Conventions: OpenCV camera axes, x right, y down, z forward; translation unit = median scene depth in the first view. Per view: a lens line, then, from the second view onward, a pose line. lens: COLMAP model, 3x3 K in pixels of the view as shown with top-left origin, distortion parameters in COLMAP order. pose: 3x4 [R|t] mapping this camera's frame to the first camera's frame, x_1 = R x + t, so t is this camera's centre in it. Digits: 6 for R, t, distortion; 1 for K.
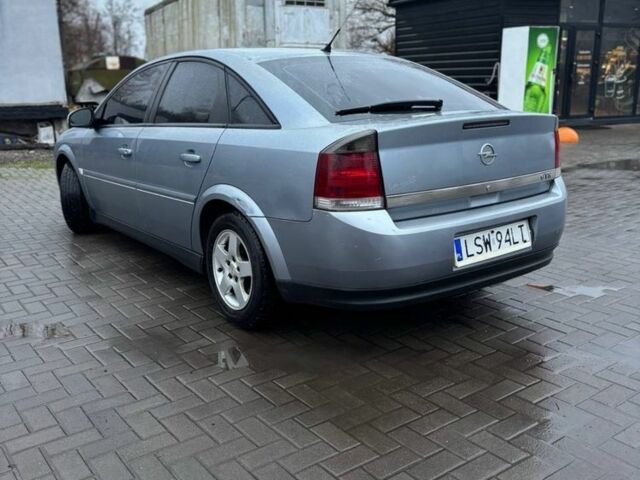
lens RADIAL K [[645.6, 0, 320.0], [0, 645.6, 240.0], [0, 0, 1]] dist [-0.040269, -0.003290]
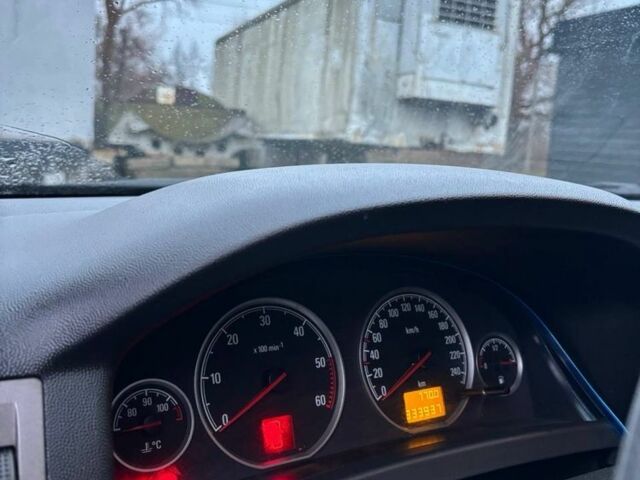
lens RADIAL K [[645.6, 0, 320.0], [0, 645.6, 240.0], [0, 0, 1]] dist [-0.040269, -0.003290]
pose [[0.993236, 0.095185, -0.066494, -0.097592], [-0.101687, 0.989530, -0.102424, -0.065047], [0.056048, 0.108492, 0.992516, 0.345744]]
